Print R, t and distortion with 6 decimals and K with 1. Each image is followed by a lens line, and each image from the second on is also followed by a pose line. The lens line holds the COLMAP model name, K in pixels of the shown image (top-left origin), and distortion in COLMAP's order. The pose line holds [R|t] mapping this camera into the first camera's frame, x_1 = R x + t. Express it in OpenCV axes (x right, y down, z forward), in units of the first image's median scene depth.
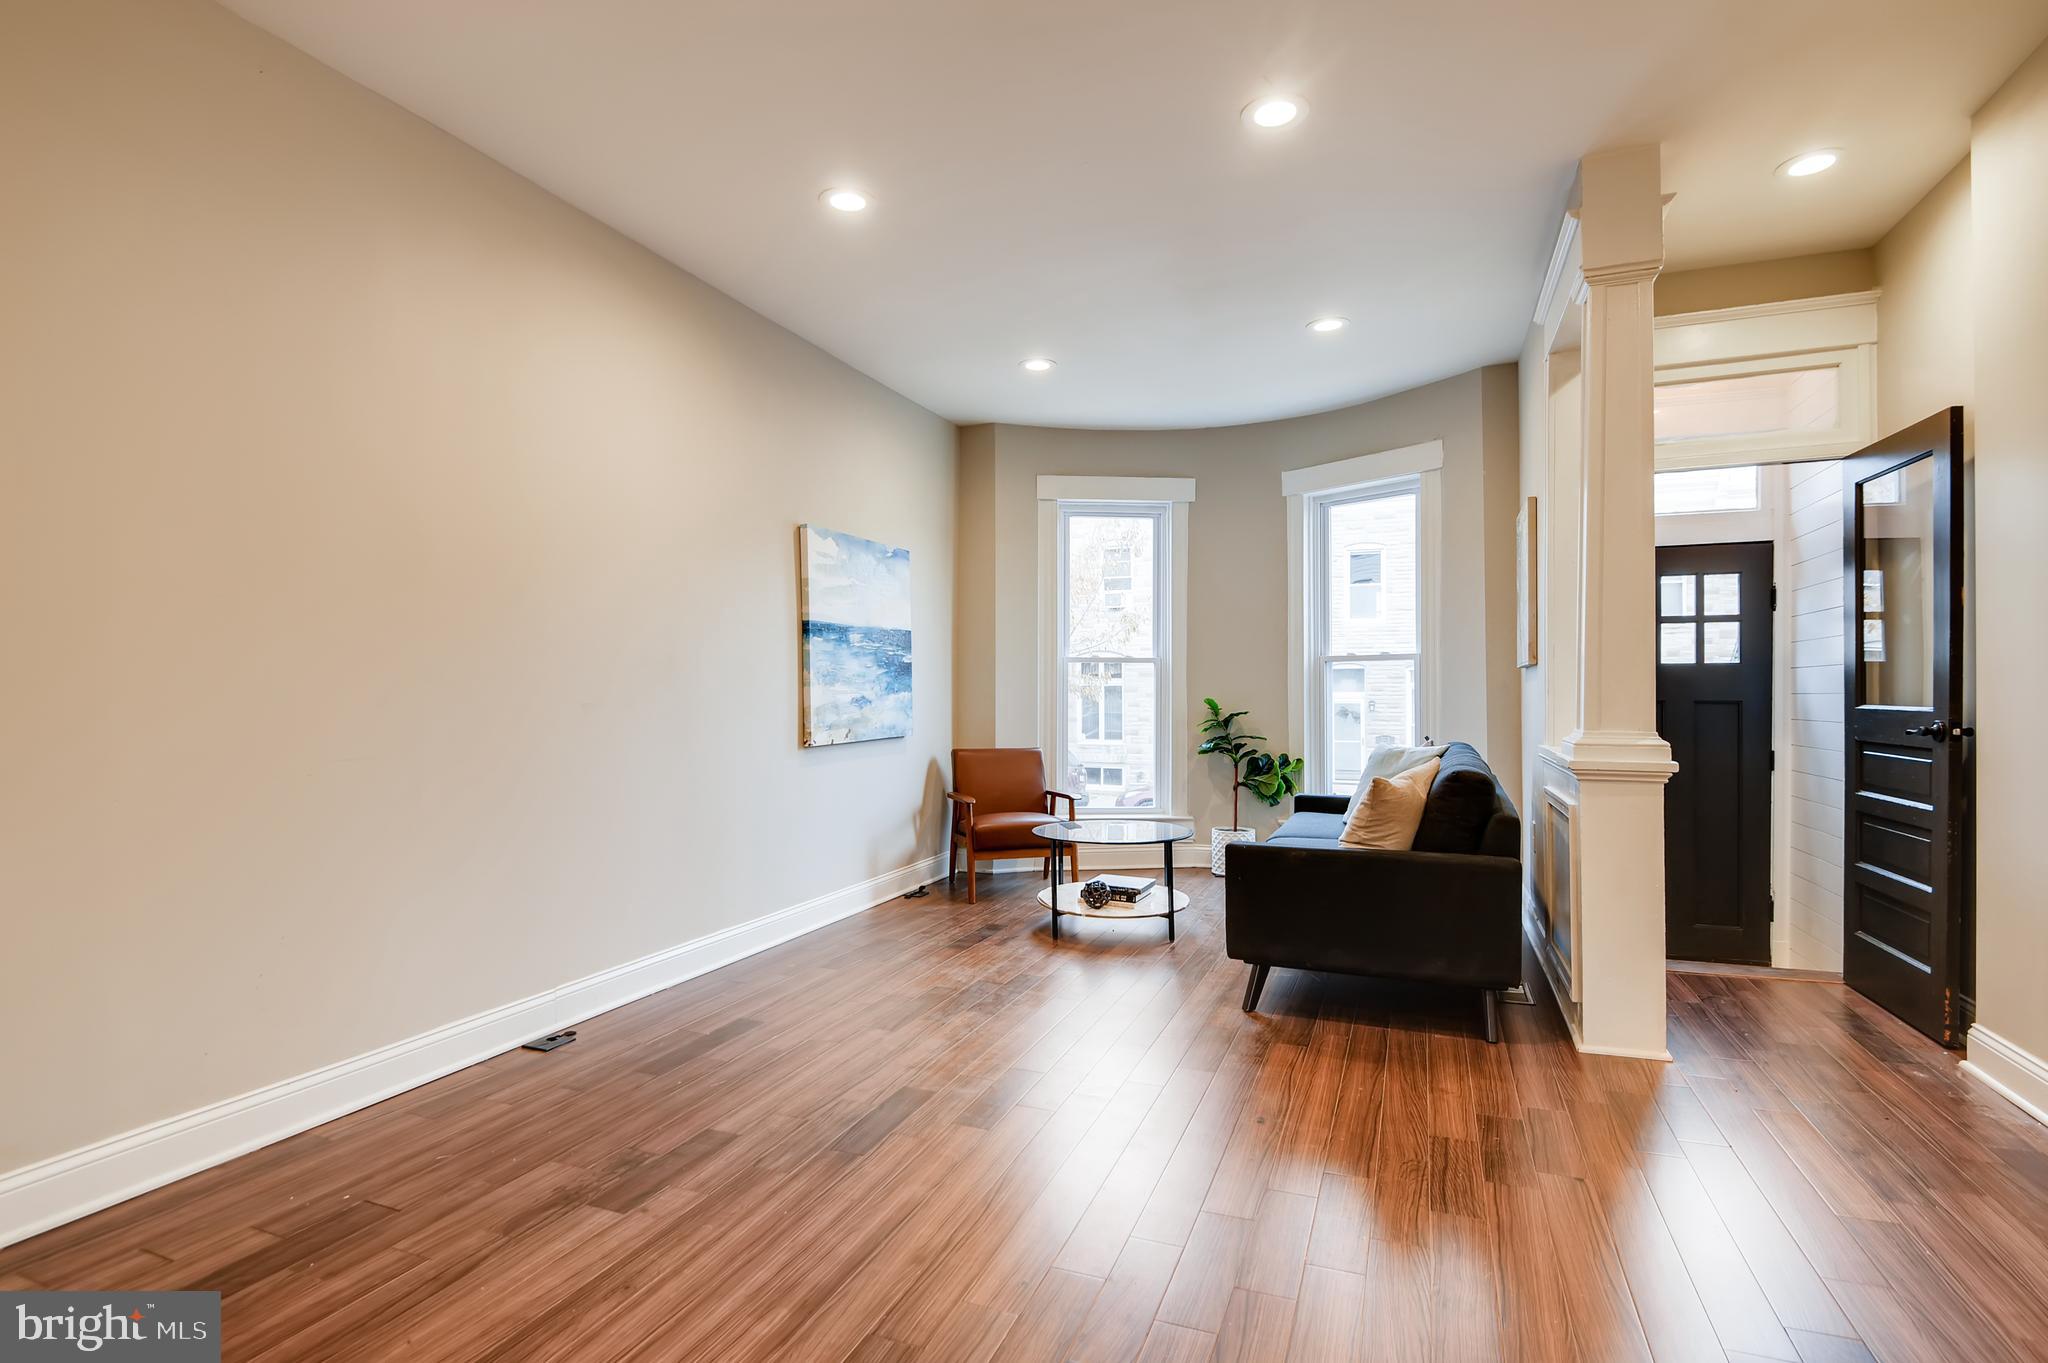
lens RADIAL K [[1026.6, 0, 1010.4], [0, 1026.6, 668.0], [0, 0, 1]] dist [0.006184, -0.007084]
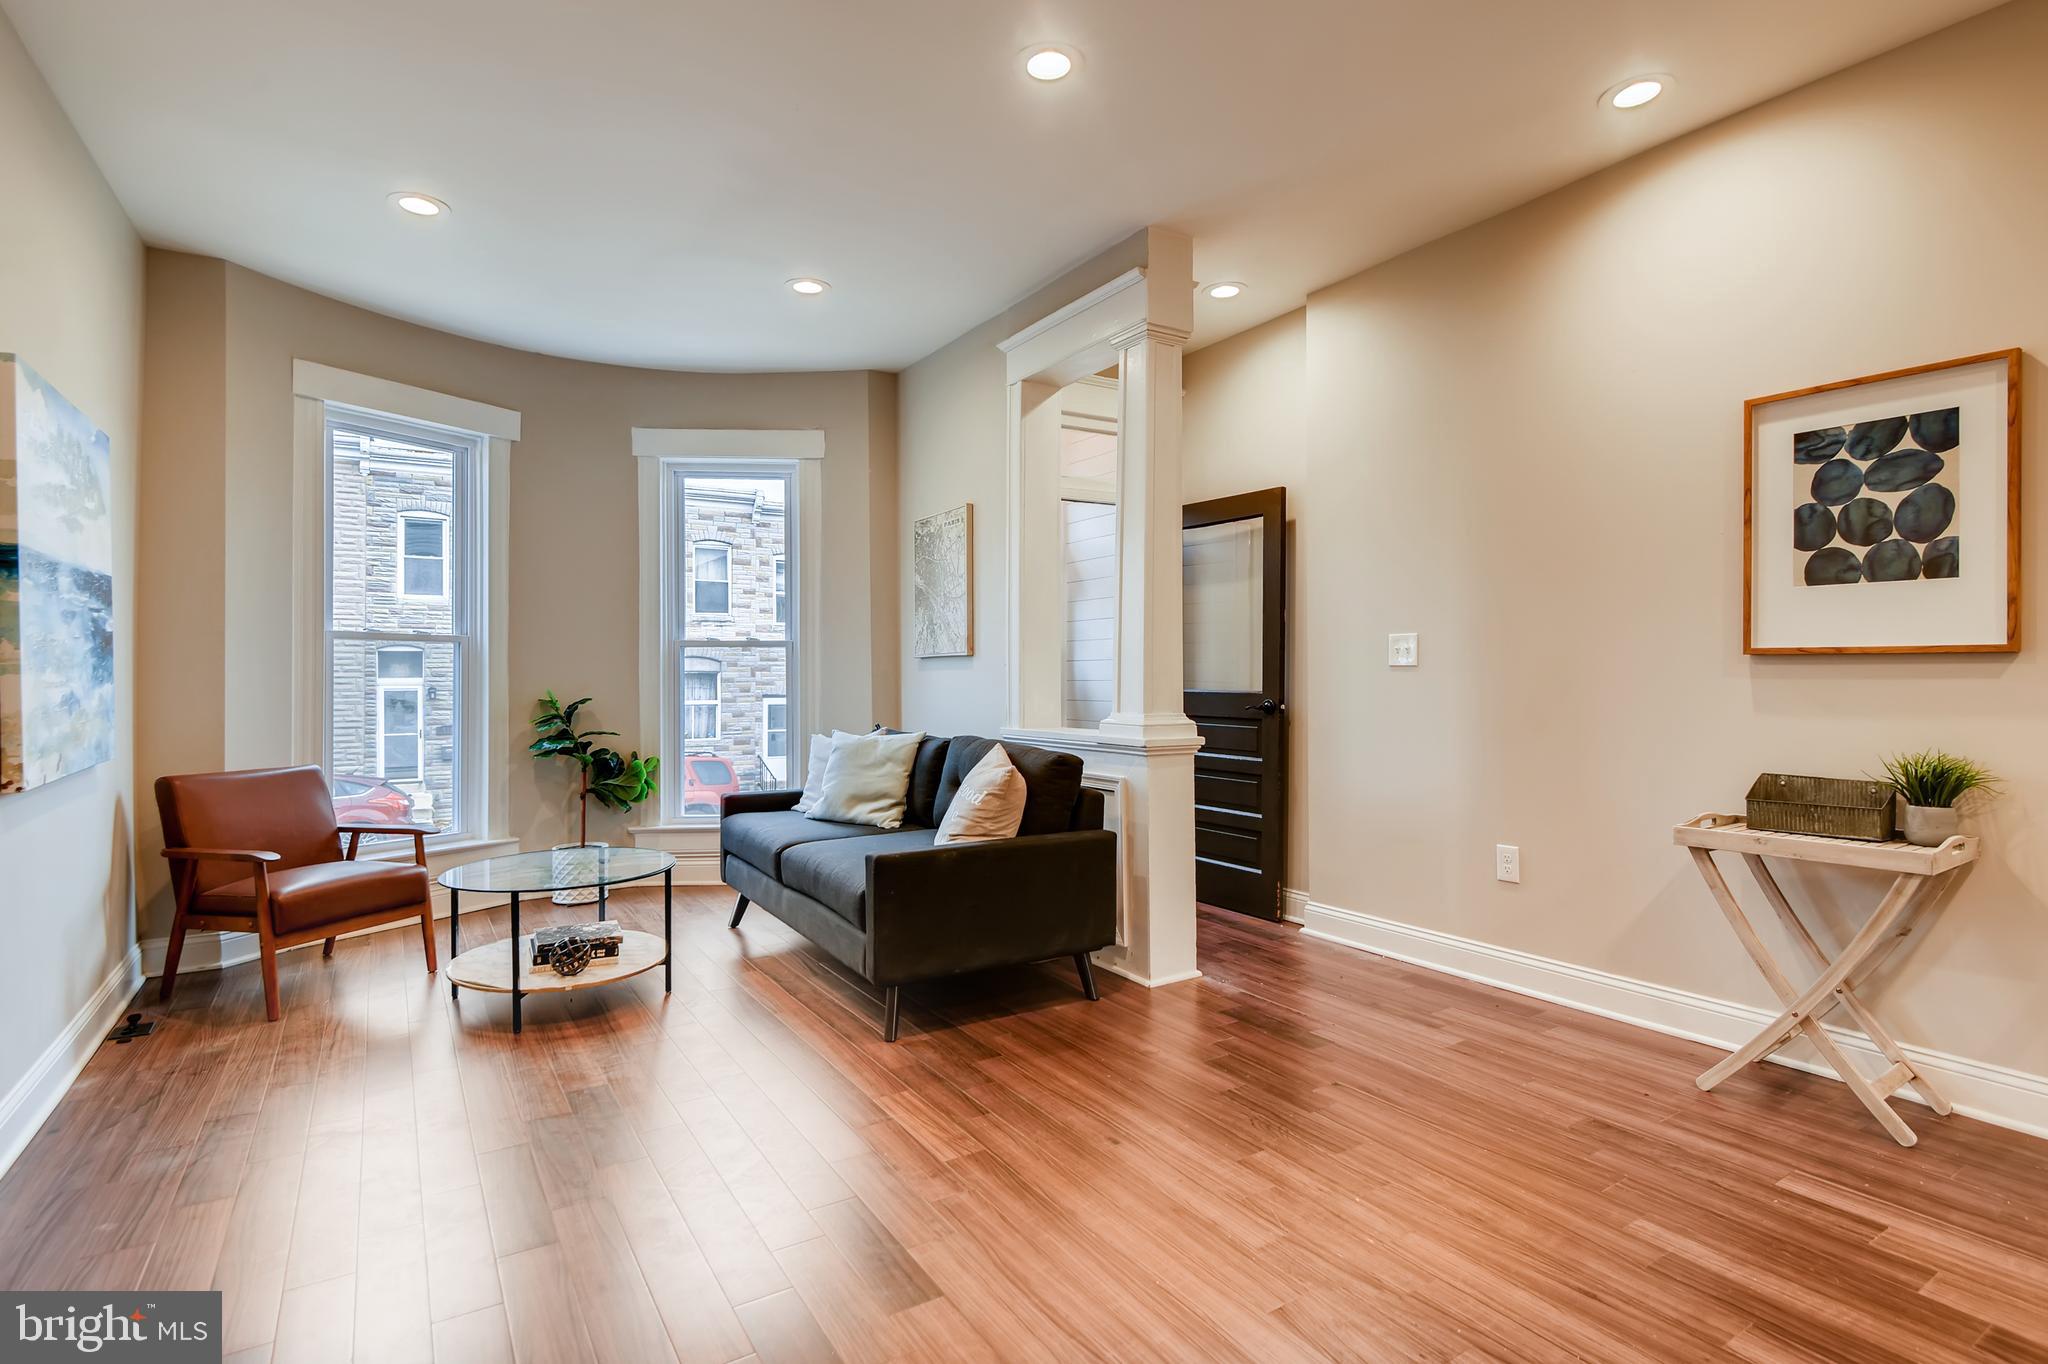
lens RADIAL K [[992.6, 0, 1057.0], [0, 992.6, 672.0], [0, 0, 1]] dist [0.001323, -0.000423]
pose [[0.571902, 0.003285, 0.820315, -0.258583], [-0.018198, 0.999797, 0.008683, 0.002731], [-0.820120, -0.019894, 0.571845, 0.260029]]
